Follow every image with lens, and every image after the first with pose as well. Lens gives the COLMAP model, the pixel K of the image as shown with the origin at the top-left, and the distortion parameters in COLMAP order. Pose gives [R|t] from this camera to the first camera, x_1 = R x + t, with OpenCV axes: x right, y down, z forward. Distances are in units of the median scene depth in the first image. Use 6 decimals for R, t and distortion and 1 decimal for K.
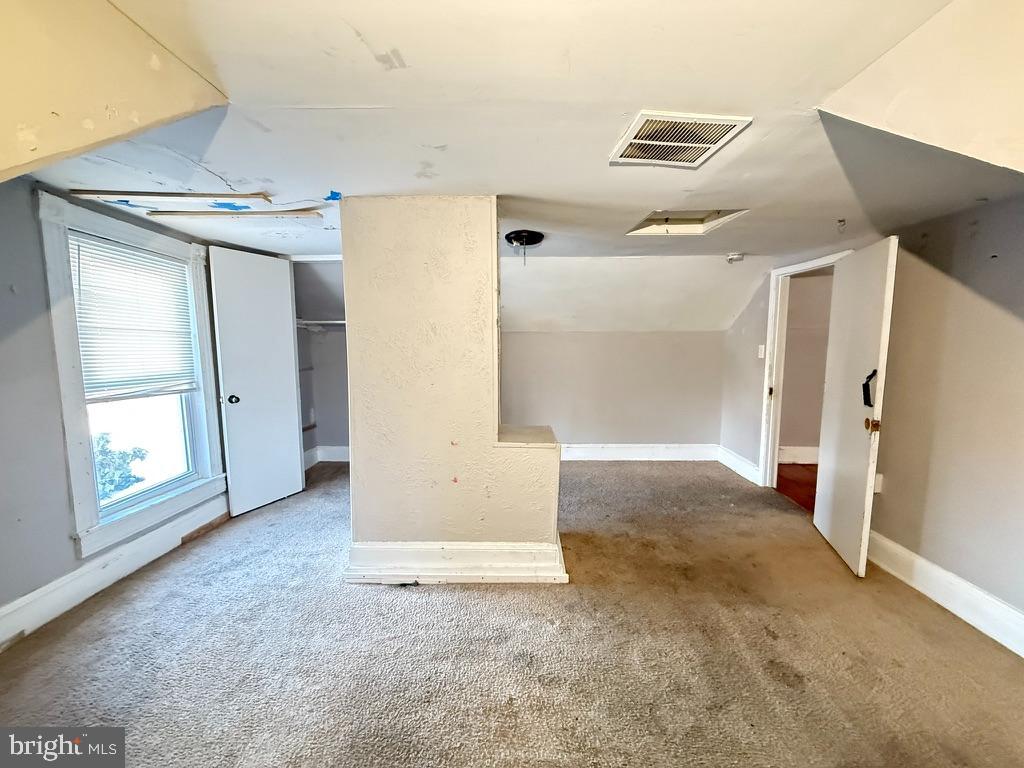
lens RADIAL K [[409.5, 0, 508.3], [0, 409.5, 388.1], [0, 0, 1]] dist [0.001942, 0.000615]
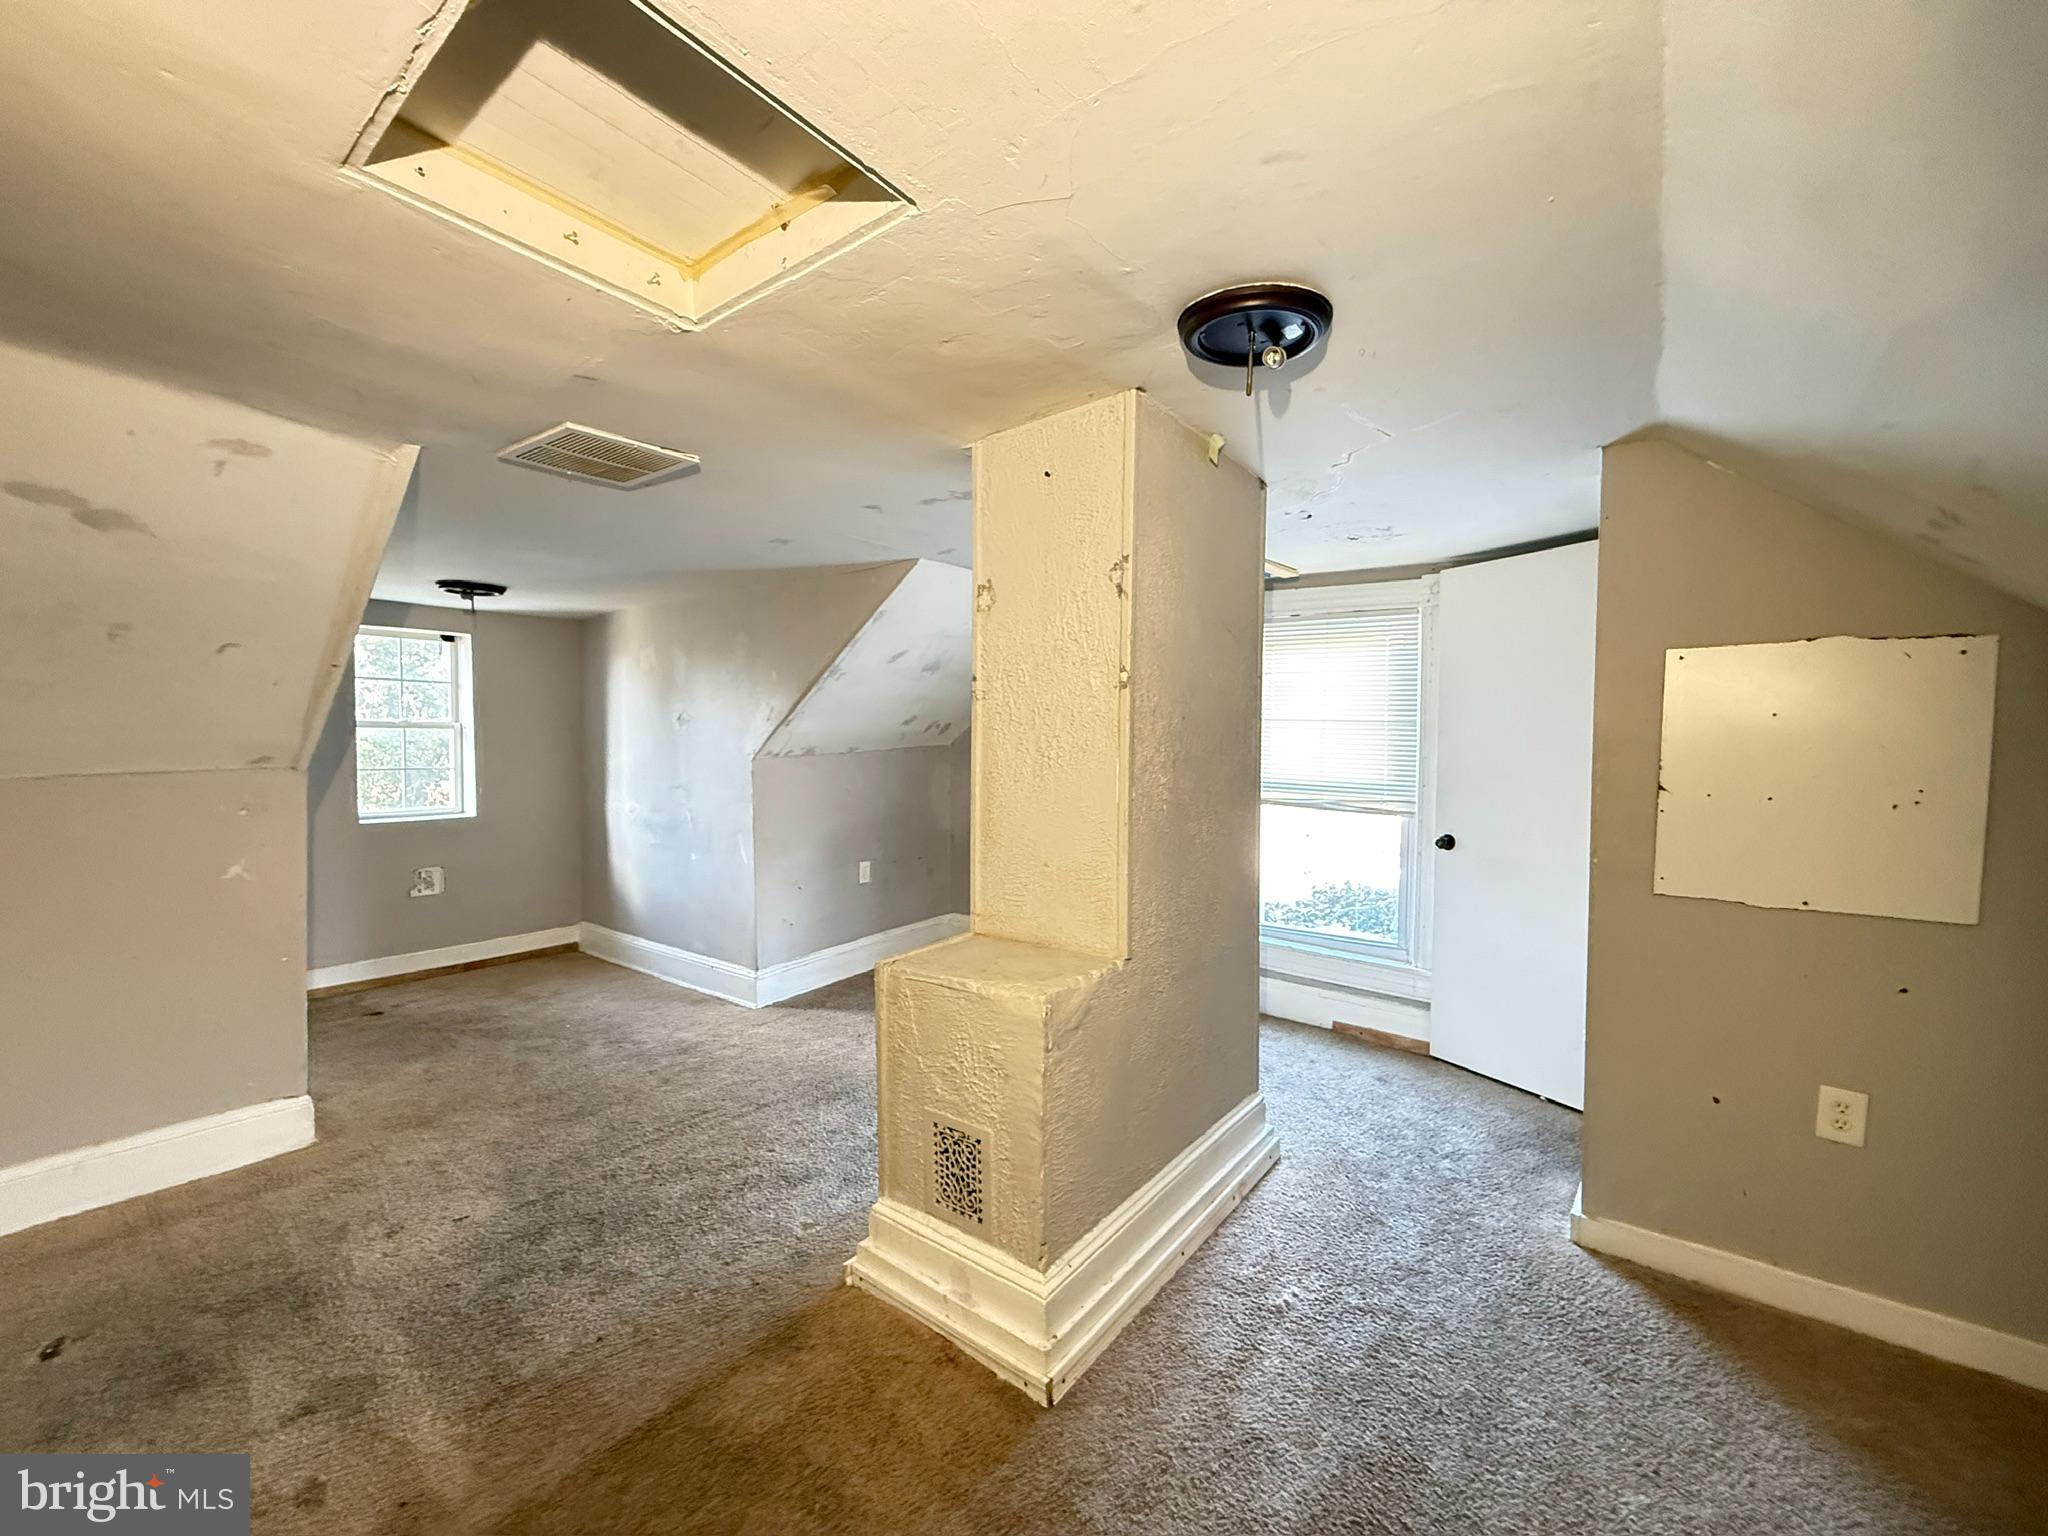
lens RADIAL K [[819.1, 0, 1012.9], [0, 819.1, 764.1], [0, 0, 1]] dist [0.001942, 0.000615]
pose [[-0.611667, 0.010712, -0.791043, 0.802727], [-0.101424, 0.990595, 0.091839, -0.171847], [0.784587, 0.136405, -0.604828, 1.803305]]
